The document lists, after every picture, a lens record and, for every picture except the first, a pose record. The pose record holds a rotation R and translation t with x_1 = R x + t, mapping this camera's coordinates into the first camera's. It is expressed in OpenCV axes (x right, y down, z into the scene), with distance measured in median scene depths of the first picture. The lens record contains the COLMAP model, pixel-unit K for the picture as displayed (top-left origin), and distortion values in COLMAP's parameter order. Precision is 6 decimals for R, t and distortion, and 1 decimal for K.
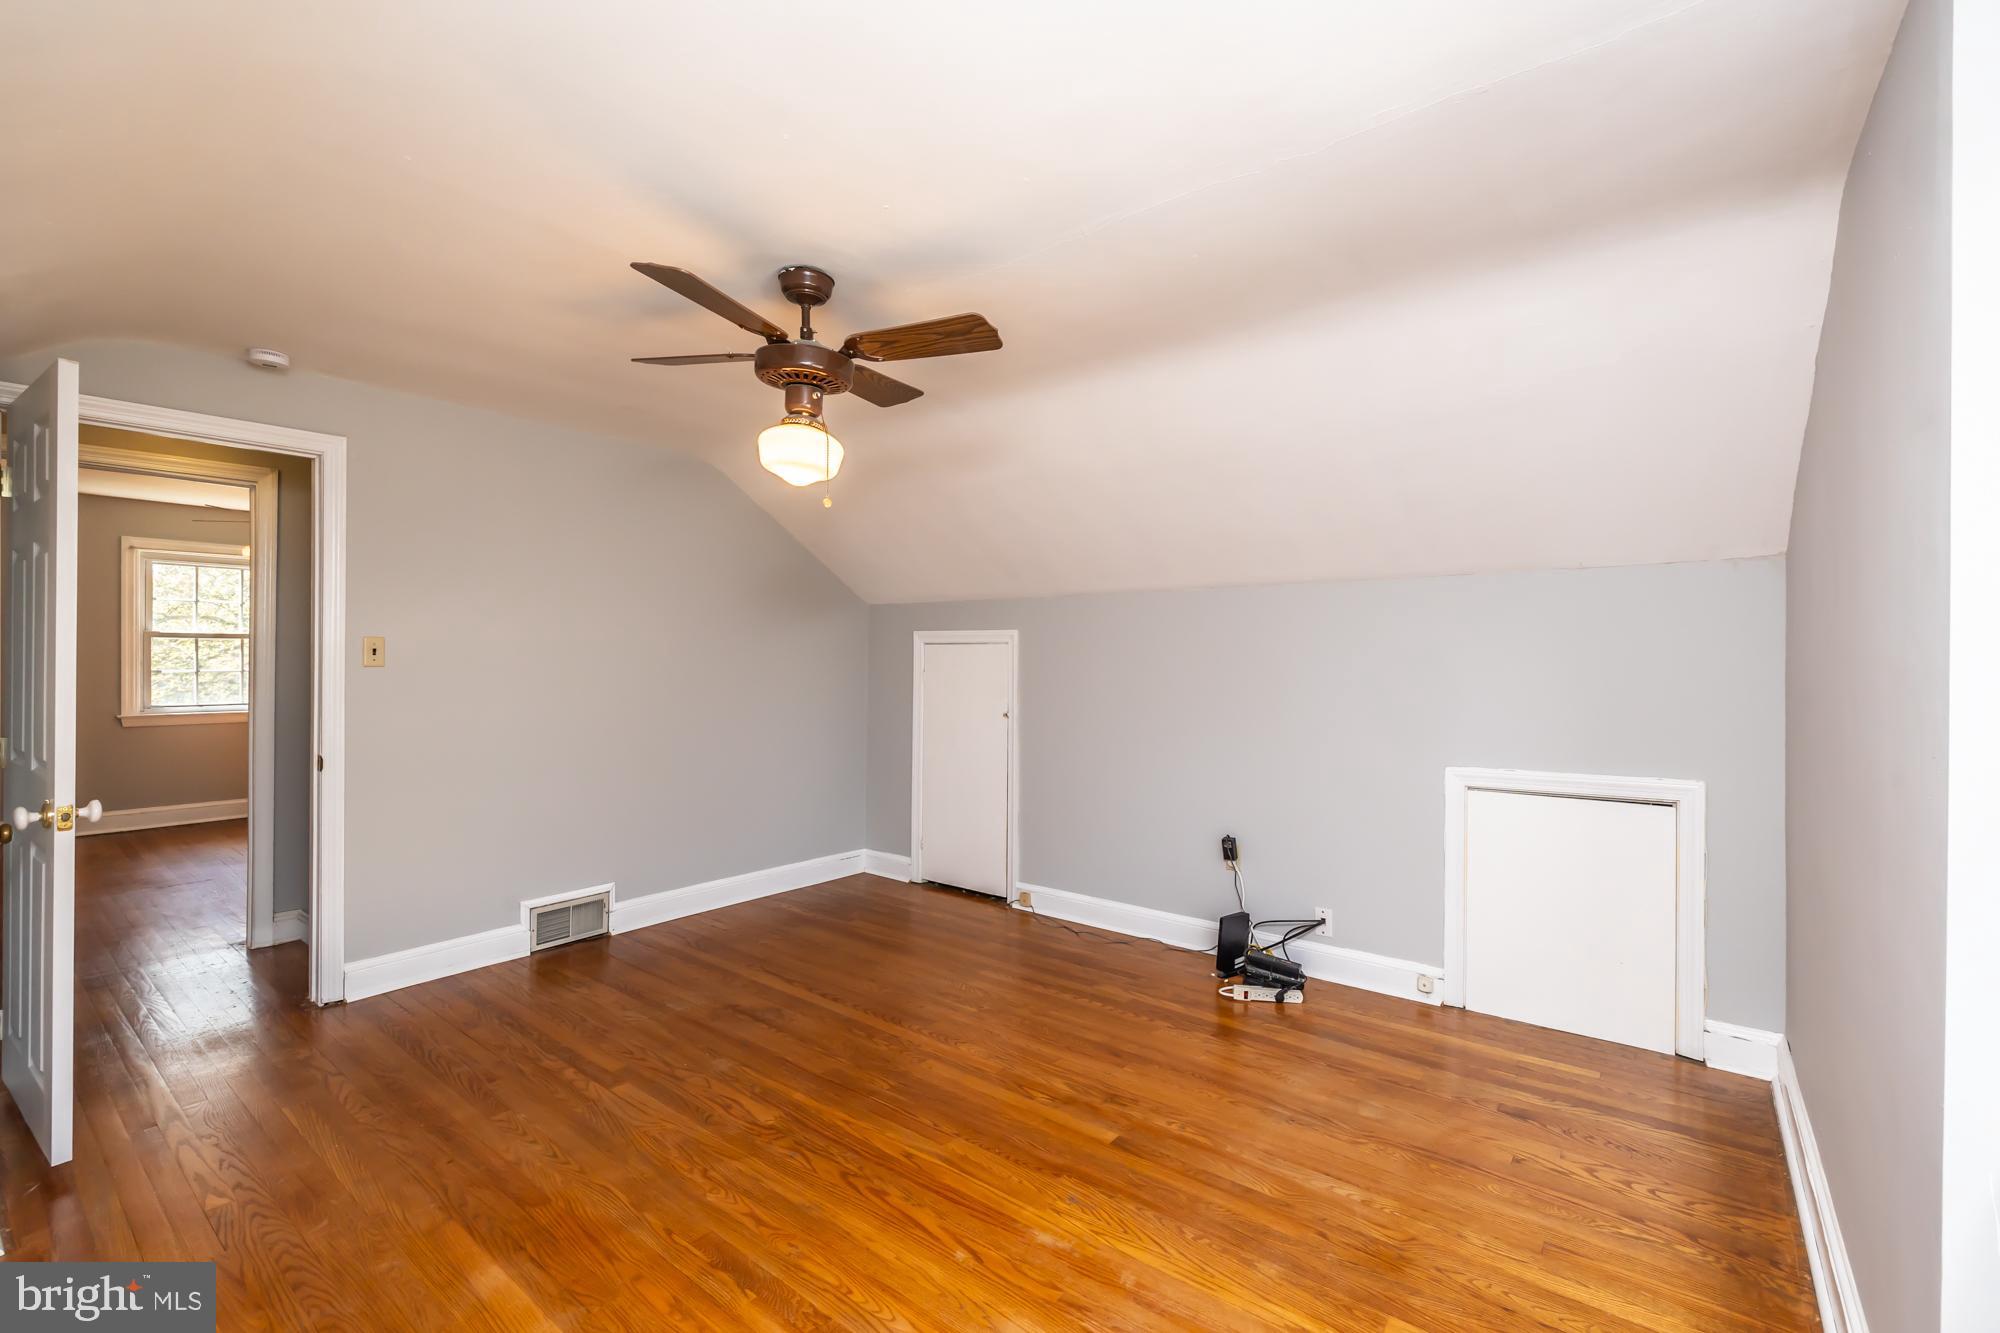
lens RADIAL K [[853.0, 0, 1003.5], [0, 853.0, 656.4], [0, 0, 1]] dist [-0.002614, -0.000175]
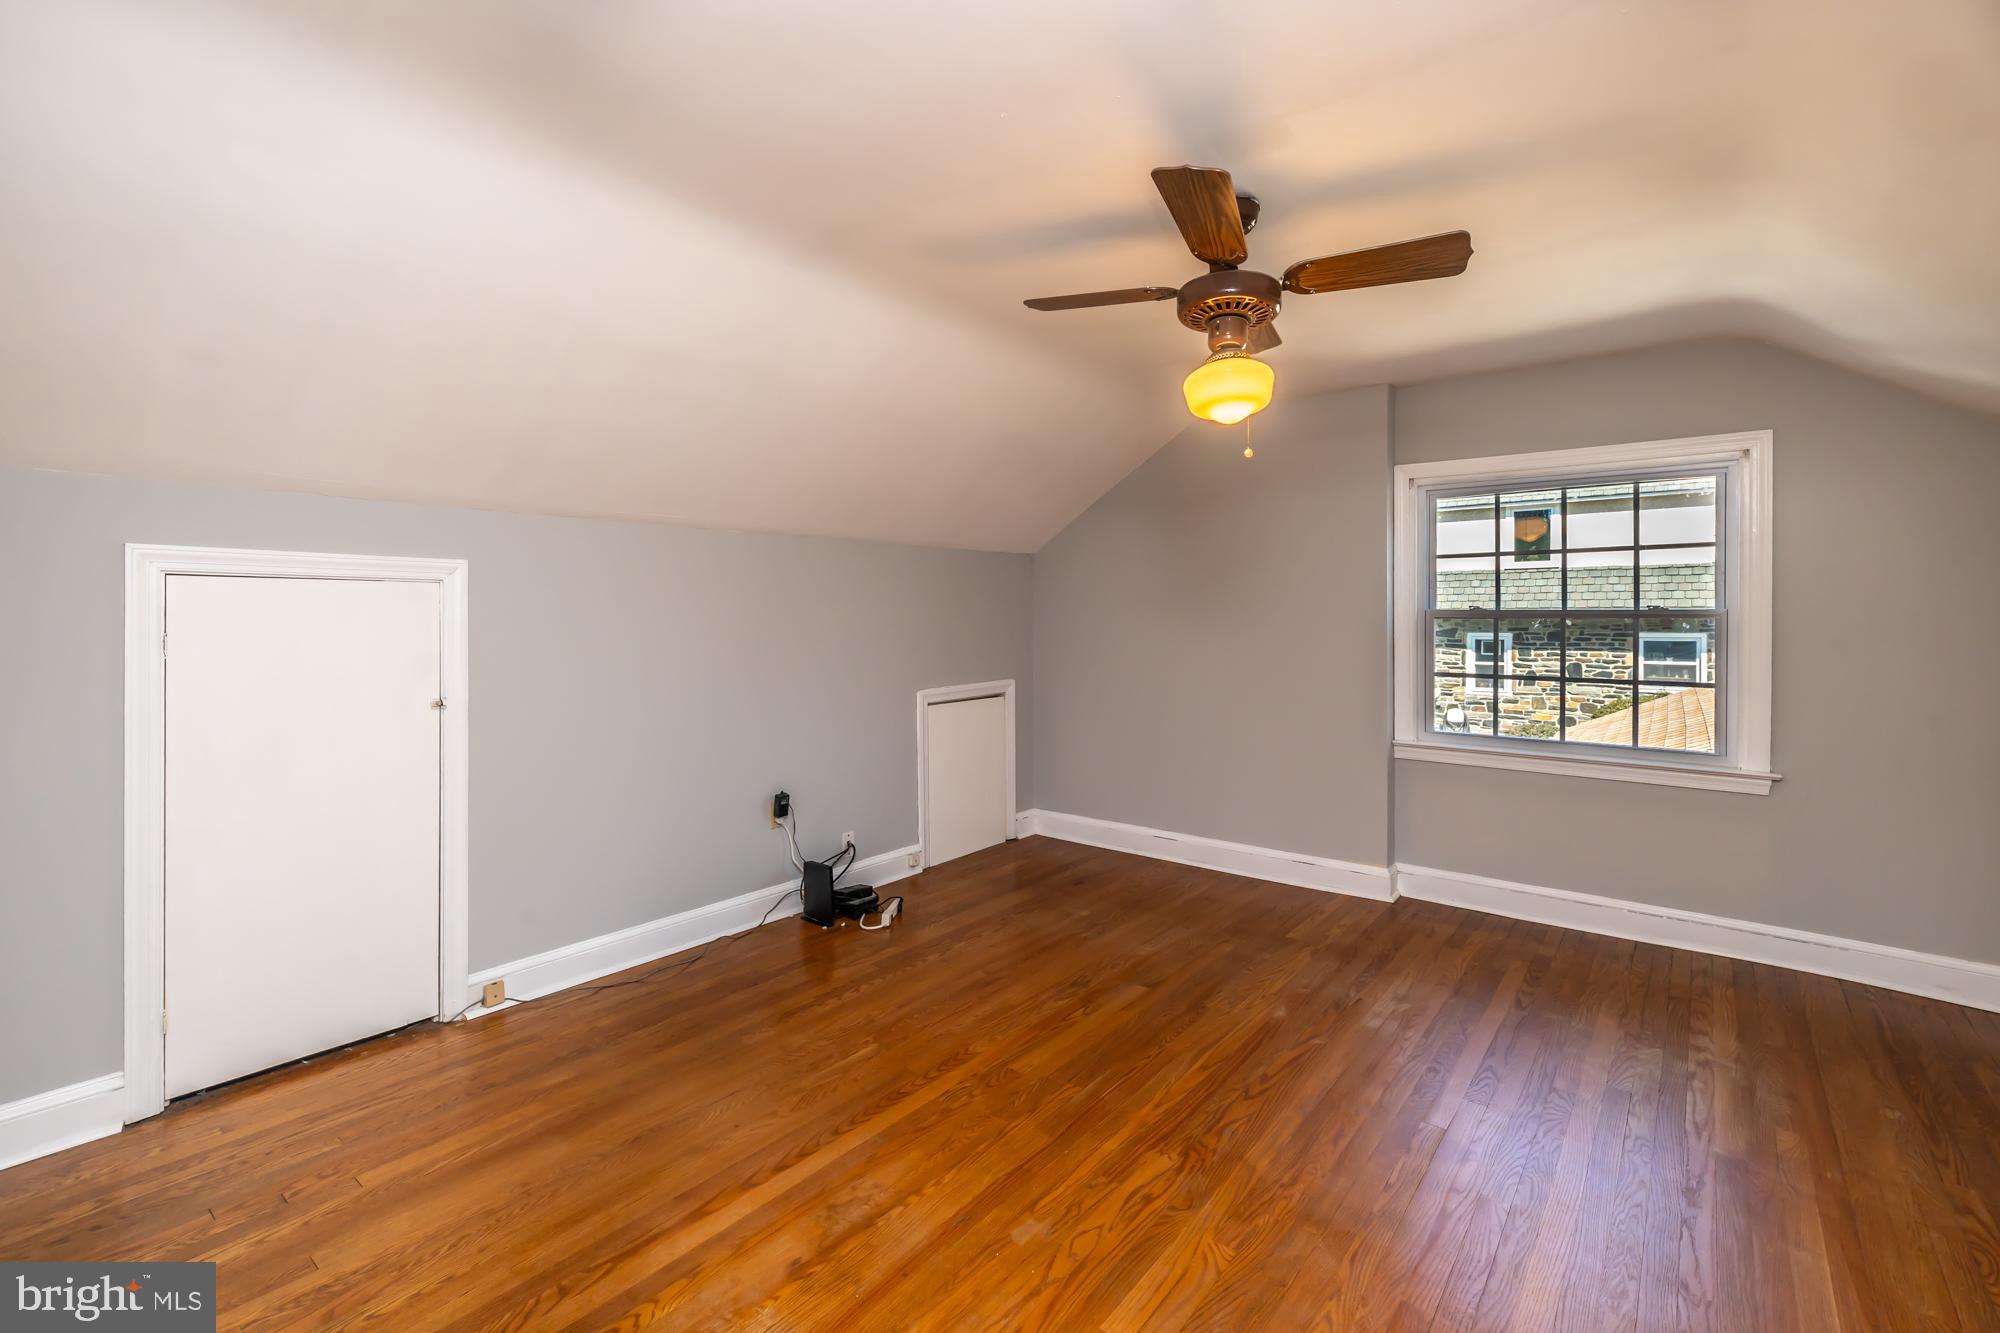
lens RADIAL K [[878.7, 0, 1001.9], [0, 878.7, 629.6], [0, 0, 1]] dist [-0.000270, 0.000052]
pose [[0.011787, -0.021970, 0.999689, -0.945663], [-0.002316, 0.999755, 0.021999, 0.005434], [-0.999928, -0.002574, 0.011733, 0.968699]]
